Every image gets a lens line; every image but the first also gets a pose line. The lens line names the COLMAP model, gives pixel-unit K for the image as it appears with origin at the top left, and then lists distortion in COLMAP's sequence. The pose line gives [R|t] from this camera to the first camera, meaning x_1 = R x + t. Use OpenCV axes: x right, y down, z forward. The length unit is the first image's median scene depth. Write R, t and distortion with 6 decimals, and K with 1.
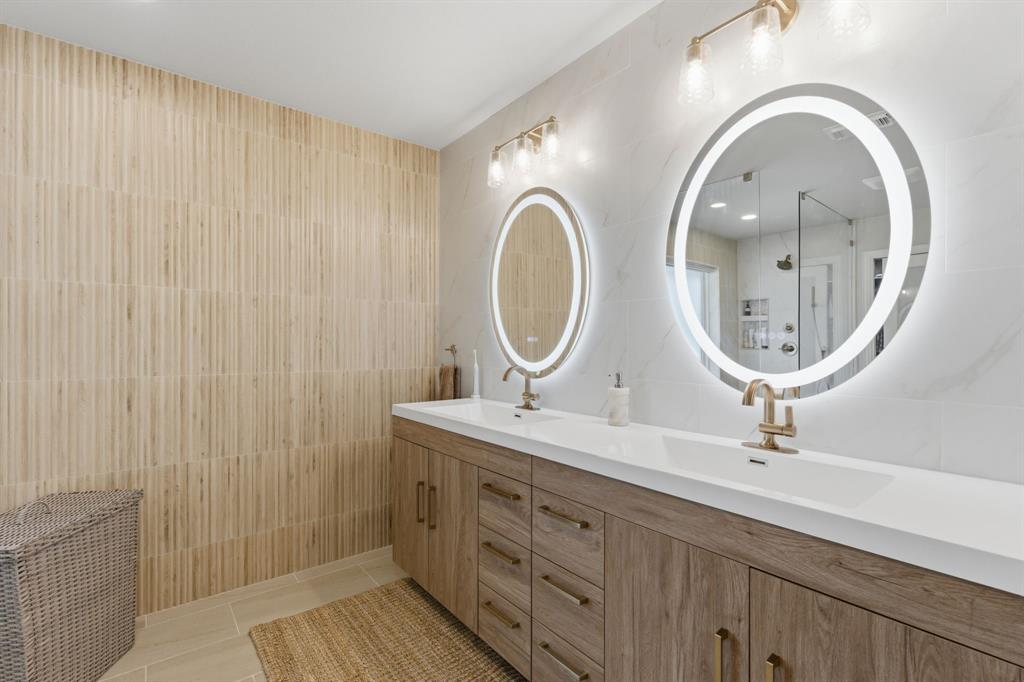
lens RADIAL K [[464.9, 0, 506.6], [0, 464.9, 343.6], [0, 0, 1]] dist [0.000377, -0.001687]
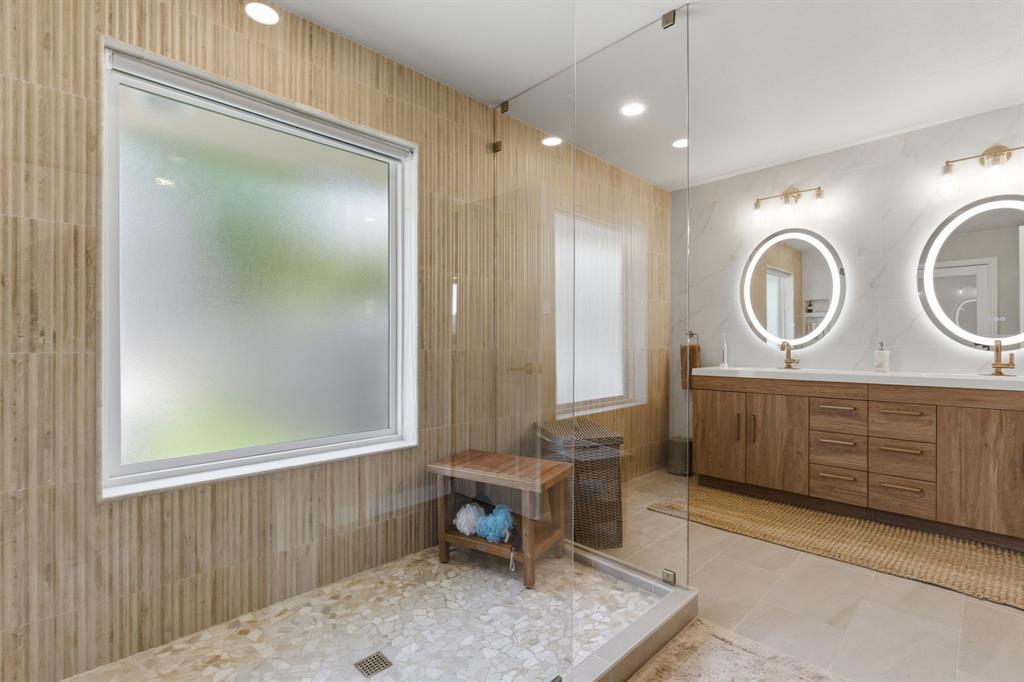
lens RADIAL K [[464.9, 0, 517.6], [0, 464.9, 339.2], [0, 0, 1]] dist [0.000377, -0.001687]
pose [[0.996973, -0.003714, 0.077666, -1.204578], [0.004326, 0.999961, -0.007722, 0.057391], [-0.077634, 0.008035, 0.996950, -0.599733]]
